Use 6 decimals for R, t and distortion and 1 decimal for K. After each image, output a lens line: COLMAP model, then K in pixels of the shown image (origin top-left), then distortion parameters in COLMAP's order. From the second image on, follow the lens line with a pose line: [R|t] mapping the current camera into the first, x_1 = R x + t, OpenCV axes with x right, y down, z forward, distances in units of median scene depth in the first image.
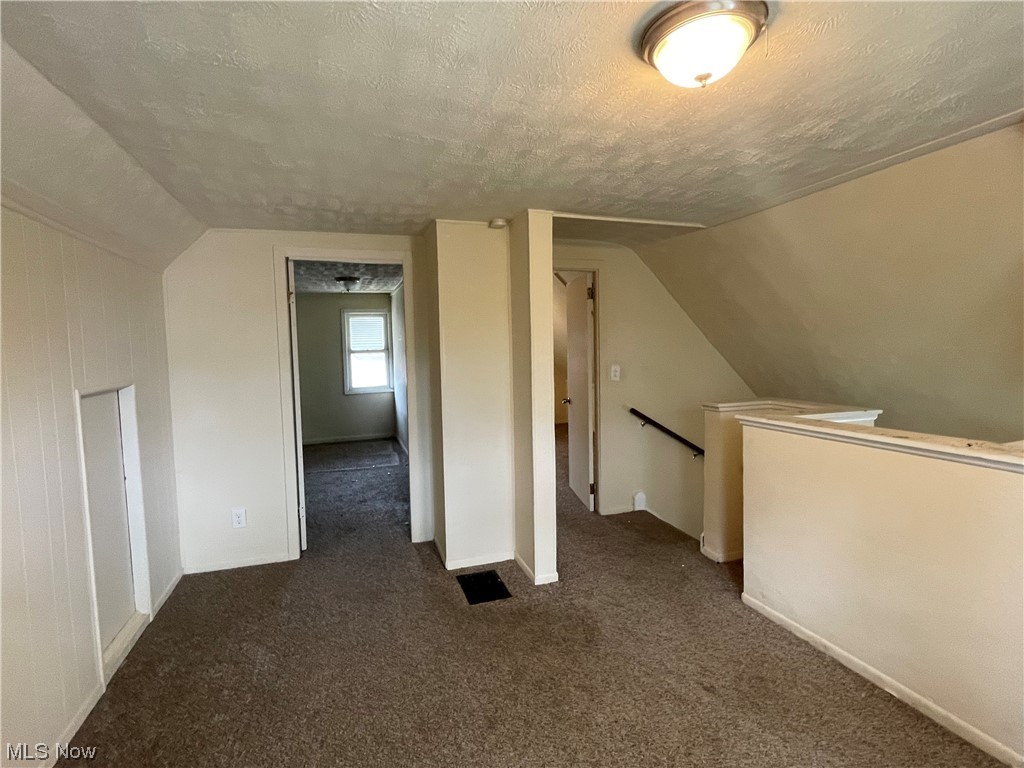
lens RADIAL K [[492.6, 0, 509.6], [0, 492.6, 380.9], [0, 0, 1]] dist [-0.002961, -0.000941]
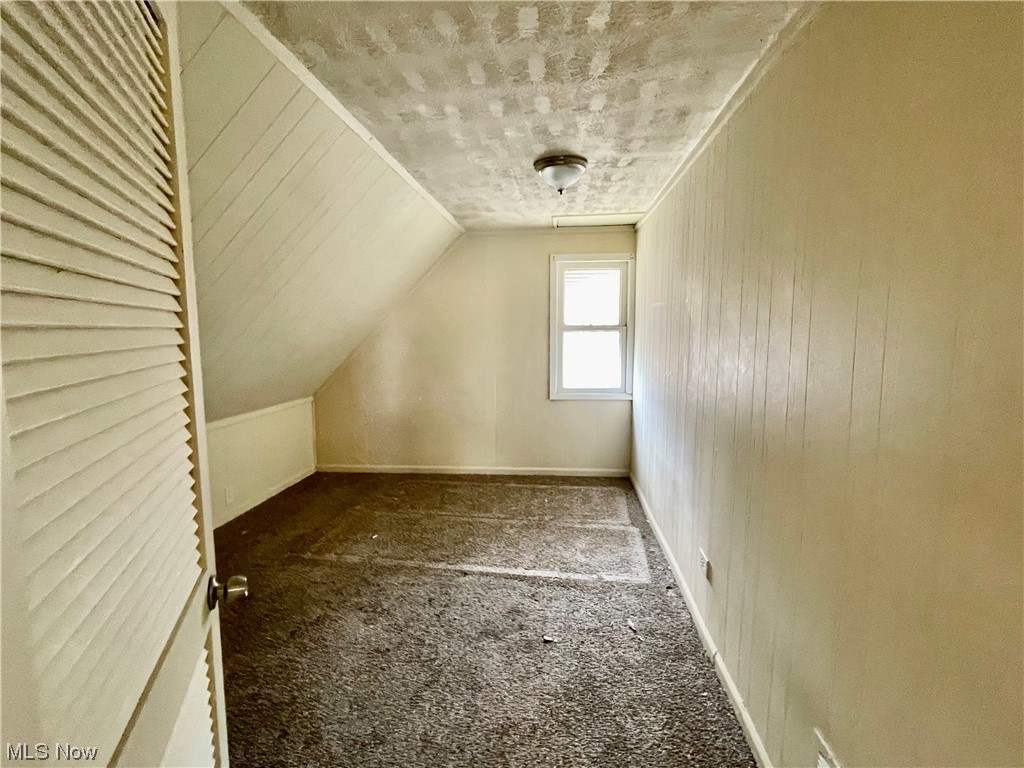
lens RADIAL K [[492.6, 0, 509.6], [0, 492.6, 380.9], [0, 0, 1]] dist [-0.002961, -0.000941]
pose [[0.909602, 0.062427, -0.410764, -0.134518], [-0.046633, 0.997740, 0.048369, -0.021937], [0.412855, -0.024841, 0.910458, 0.435768]]
